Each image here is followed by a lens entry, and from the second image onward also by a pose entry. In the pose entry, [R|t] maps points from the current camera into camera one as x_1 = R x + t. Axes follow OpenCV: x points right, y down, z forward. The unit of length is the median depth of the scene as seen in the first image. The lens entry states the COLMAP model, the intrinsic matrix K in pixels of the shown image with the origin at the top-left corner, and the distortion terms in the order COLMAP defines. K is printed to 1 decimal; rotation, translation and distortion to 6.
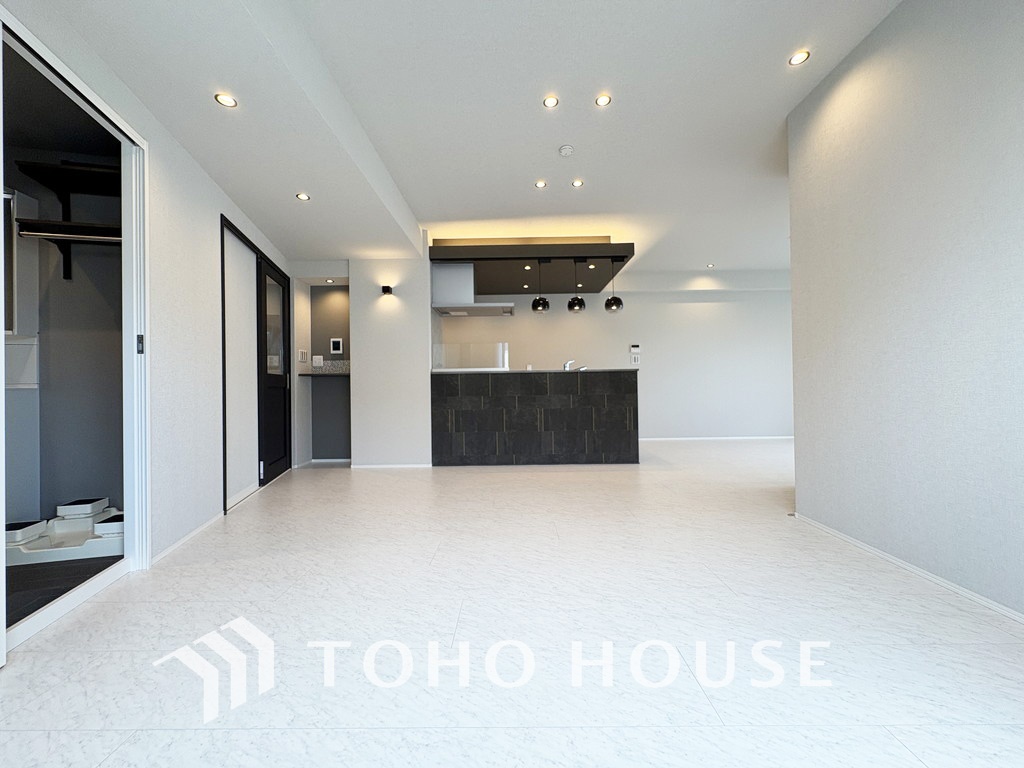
lens RADIAL K [[408.4, 0, 510.0], [0, 408.4, 382.5], [0, 0, 1]] dist [-0.000570, 0.000511]
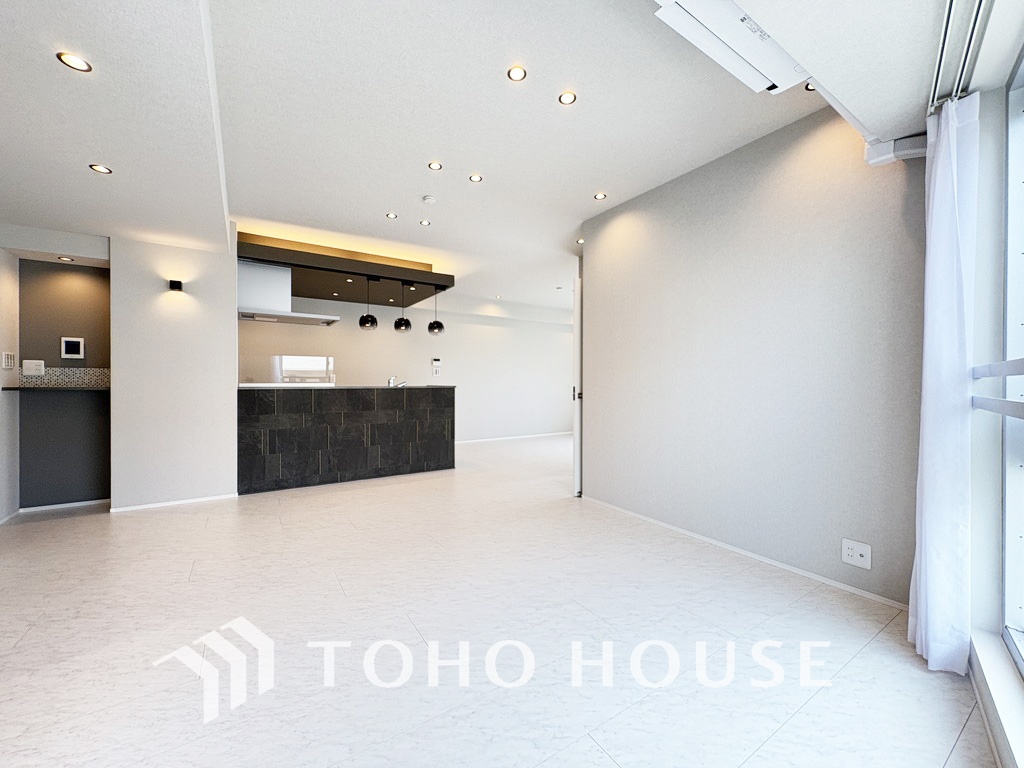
lens RADIAL K [[408.4, 0, 510.0], [0, 408.4, 382.5], [0, 0, 1]] dist [-0.000570, 0.000511]
pose [[0.833408, 0.014520, 0.552468, -0.191812], [-0.019045, 0.999816, 0.002453, -0.048557], [-0.552330, -0.012567, 0.833531, -0.042281]]
